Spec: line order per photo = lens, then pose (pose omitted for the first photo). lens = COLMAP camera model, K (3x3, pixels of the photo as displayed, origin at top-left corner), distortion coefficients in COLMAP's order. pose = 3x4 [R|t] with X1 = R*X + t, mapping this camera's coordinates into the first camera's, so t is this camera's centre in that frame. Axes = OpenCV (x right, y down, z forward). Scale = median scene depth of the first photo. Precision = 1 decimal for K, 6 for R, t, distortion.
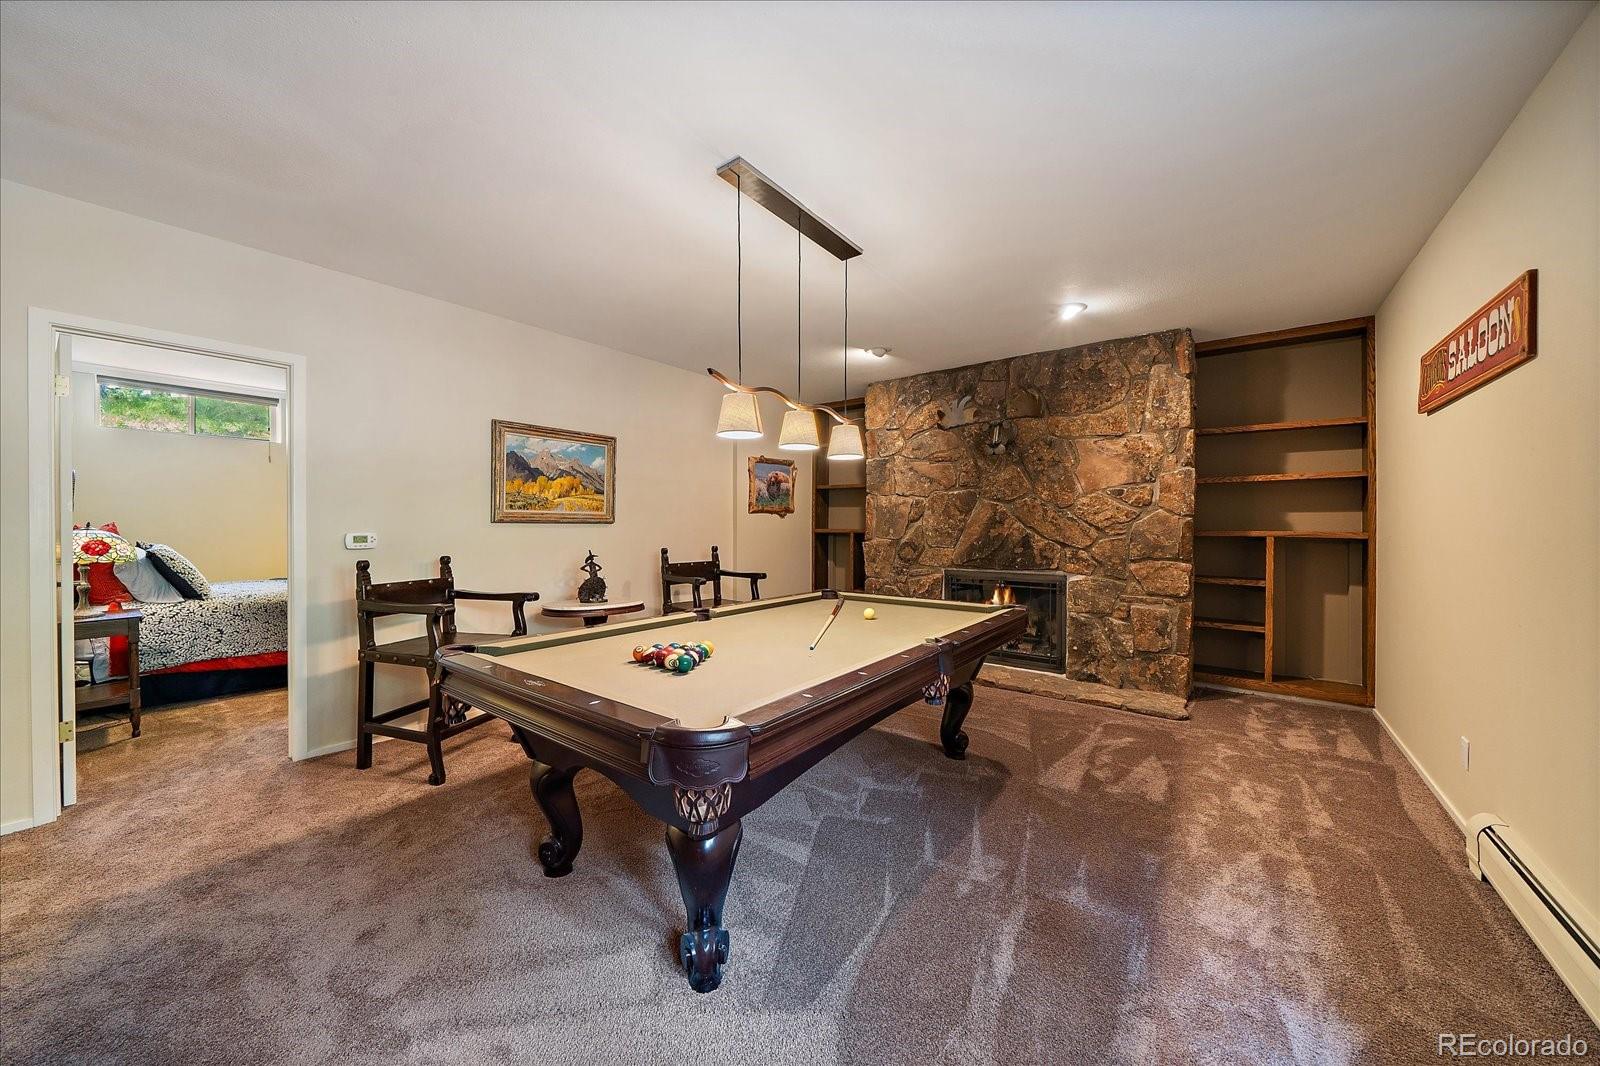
lens RADIAL K [[563.3, 0, 789.1], [0, 563.3, 524.9], [0, 0, 1]] dist [0.000674, 0.000013]
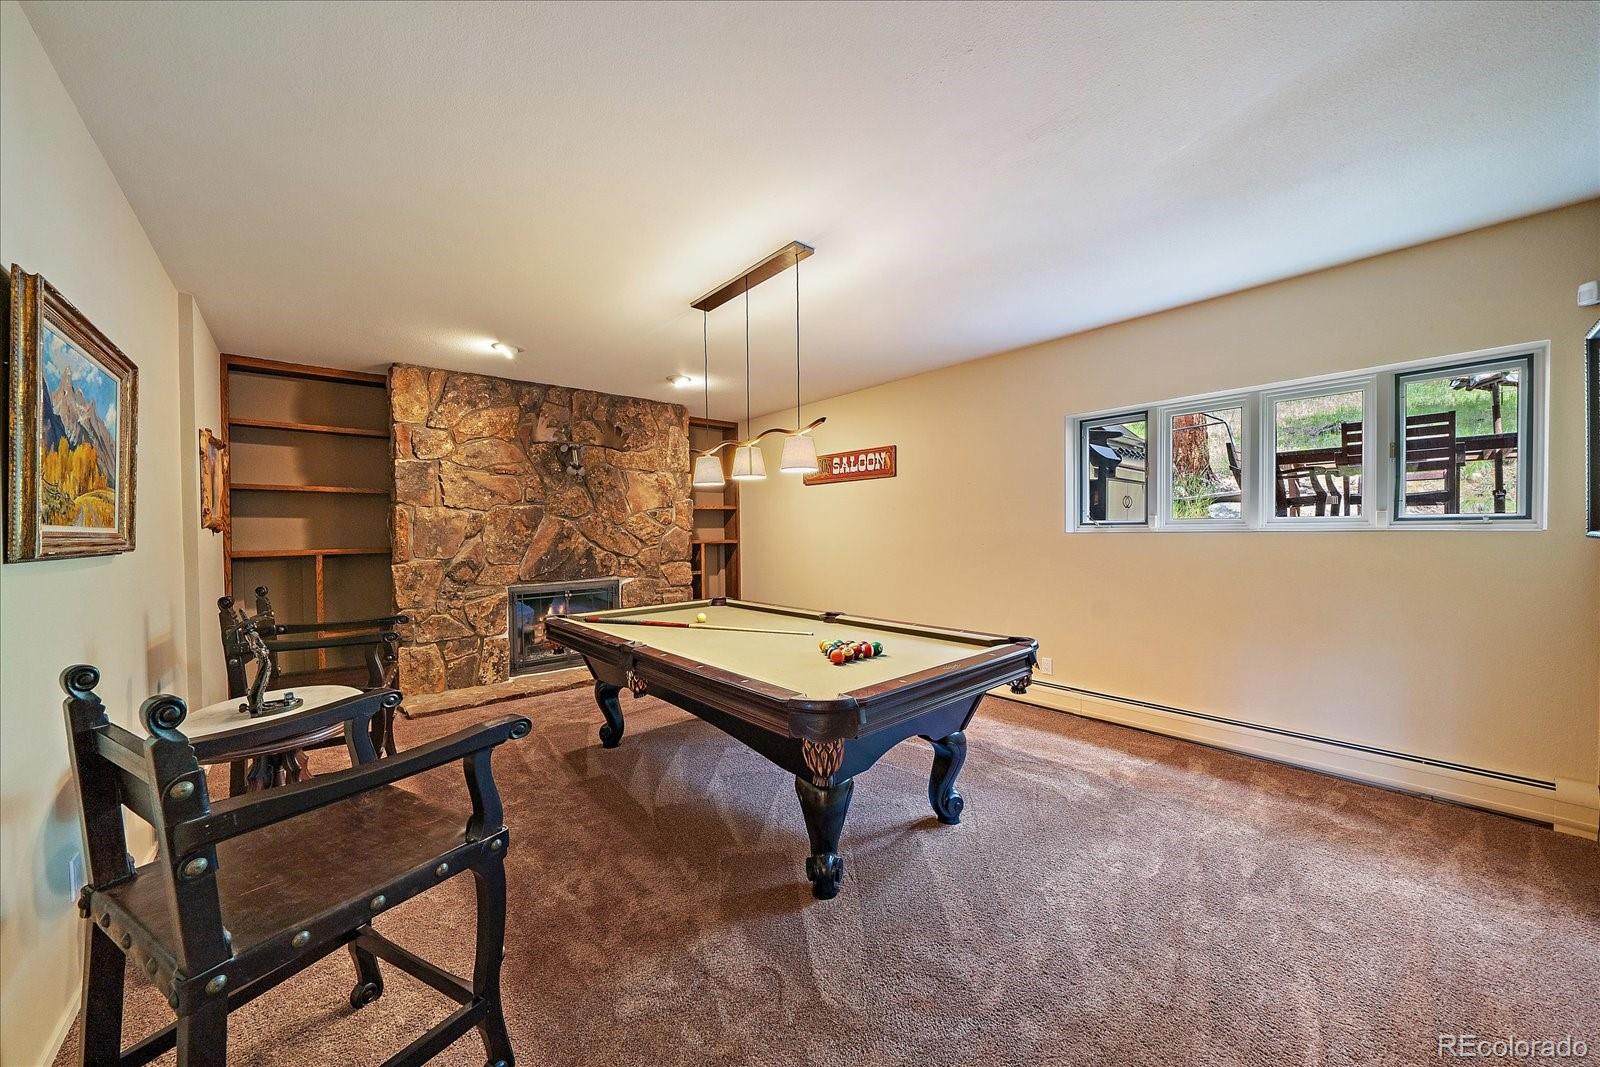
lens RADIAL K [[563.3, 0, 792.4], [0, 563.3, 535.8], [0, 0, 1]] dist [0.000674, 0.000013]
pose [[0.204737, -0.013275, 0.978727, -0.600311], [0.012823, 0.999859, 0.010879, -0.013553], [-0.978733, 0.010323, 0.204878, 0.353628]]
